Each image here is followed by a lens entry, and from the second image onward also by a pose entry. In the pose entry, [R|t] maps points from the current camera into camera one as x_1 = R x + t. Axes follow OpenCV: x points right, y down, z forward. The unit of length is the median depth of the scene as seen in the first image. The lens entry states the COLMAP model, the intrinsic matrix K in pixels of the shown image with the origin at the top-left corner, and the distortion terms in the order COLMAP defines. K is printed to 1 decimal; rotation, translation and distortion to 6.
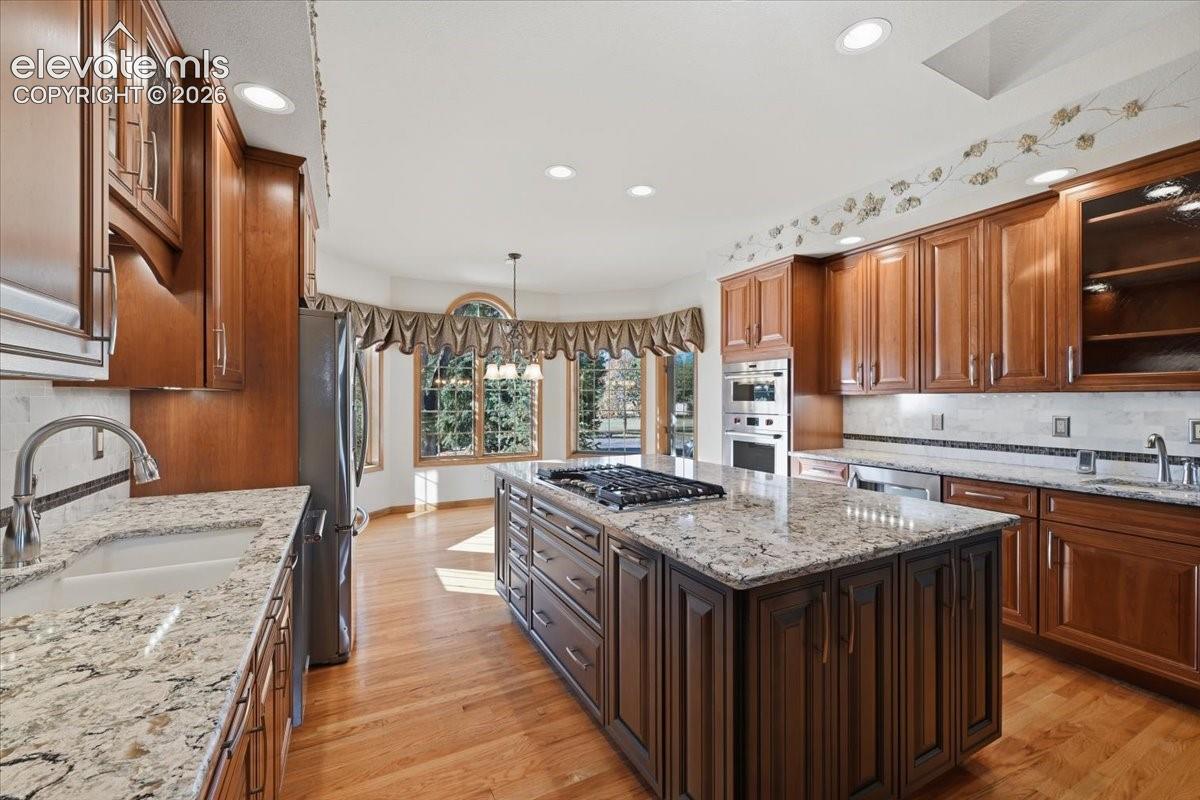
lens RADIAL K [[498.5, 0, 600.0], [0, 498.5, 400.0], [0, 0, 1]] dist [-0.002091, -0.000272]
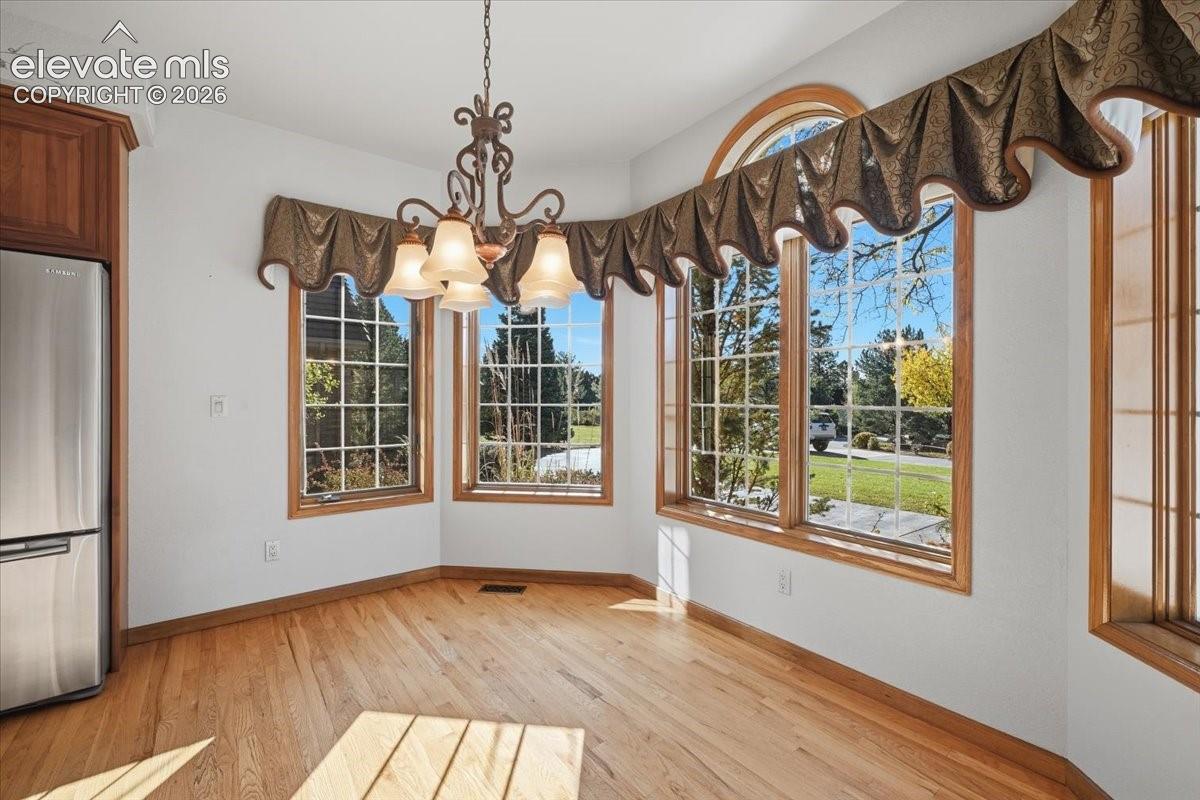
lens RADIAL K [[498.5, 0, 600.0], [0, 498.5, 400.0], [0, 0, 1]] dist [-0.002091, -0.000272]
pose [[0.182604, 0.001263, -0.983186, 0.137954], [-0.002809, 0.999996, 0.000763, 0.020031], [0.983183, 0.002622, 0.182607, 0.960613]]
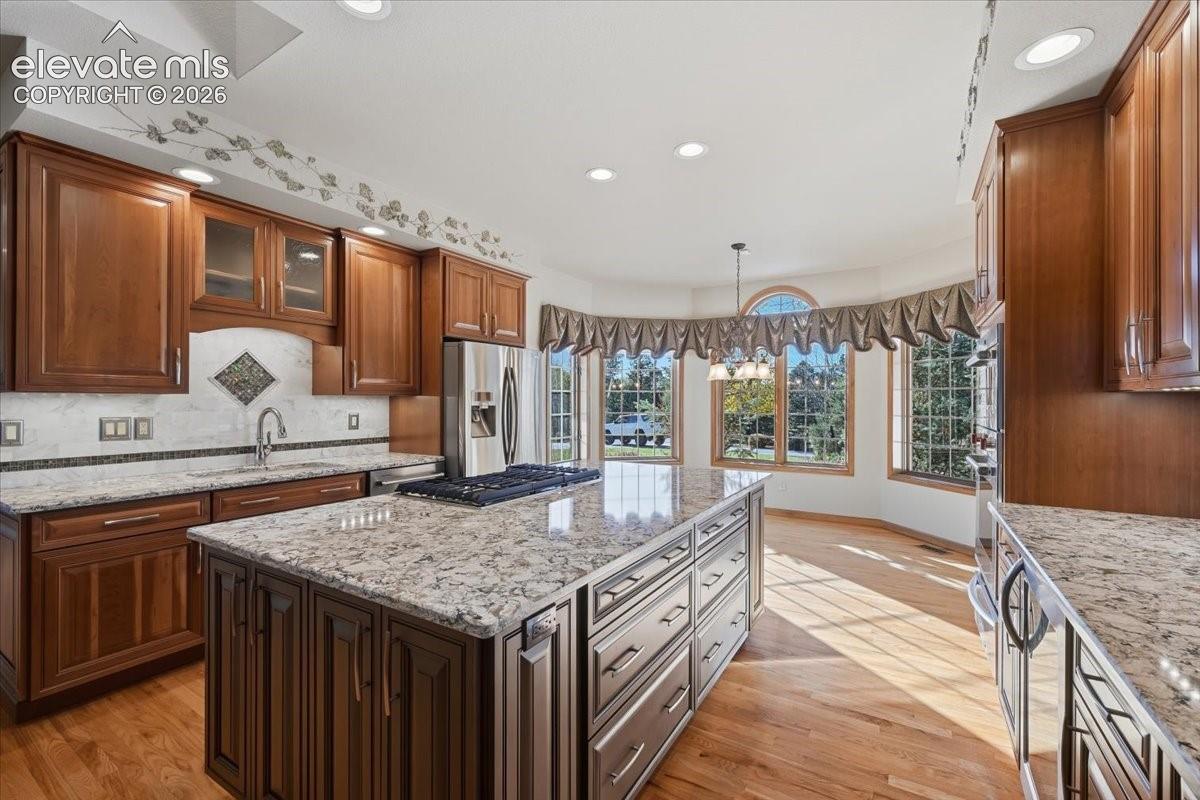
lens RADIAL K [[504.2, 0, 600.0], [0, 504.2, 400.0], [0, 0, 1]] dist [-0.000885, 0.000026]
pose [[0.517873, -0.000510, -0.855457, 0.469525], [-0.003749, 0.999989, -0.002866, -0.000707], [0.855449, 0.004691, 0.517865, 0.284266]]
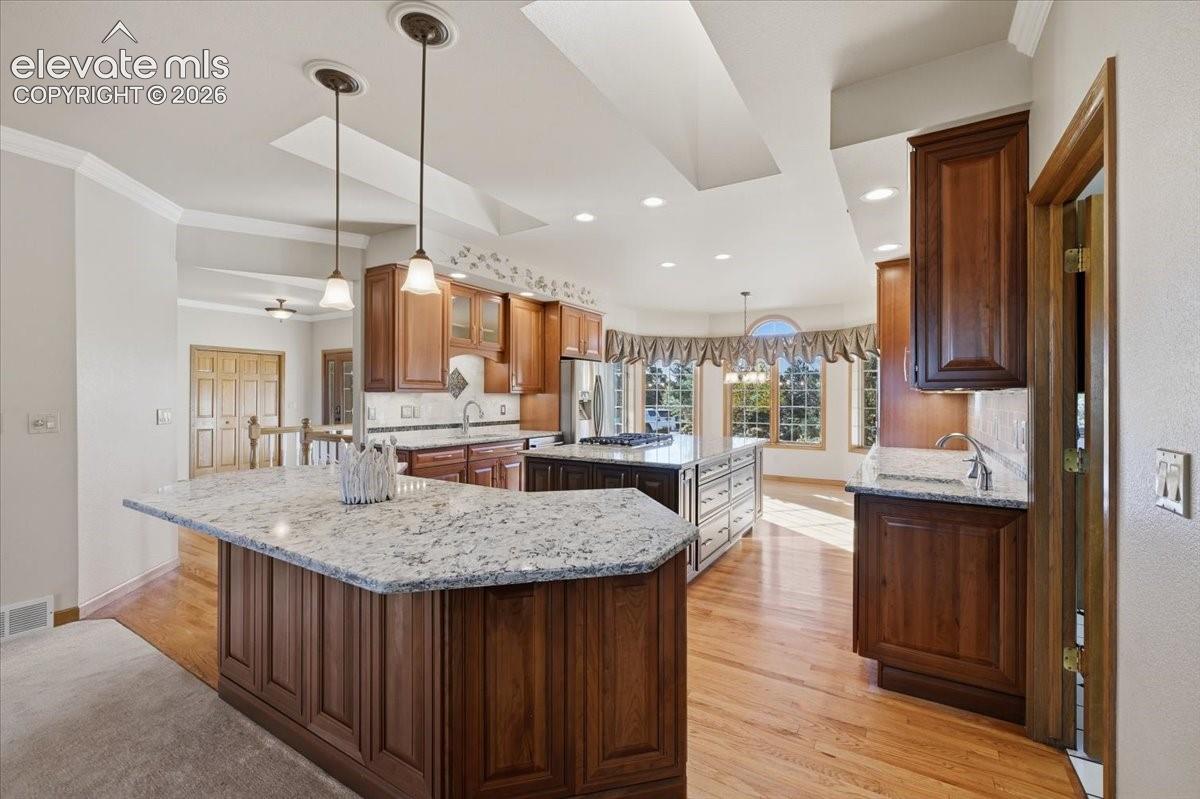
lens RADIAL K [[502.8, 0, 601.2], [0, 502.8, 393.8], [0, 0, 1]] dist [-0.000534, -0.000241]
pose [[0.523581, -0.003089, -0.851970, 0.757654], [-0.006495, 0.999950, -0.007617, 0.000438], [0.851951, 0.009522, 0.523535, -0.054721]]
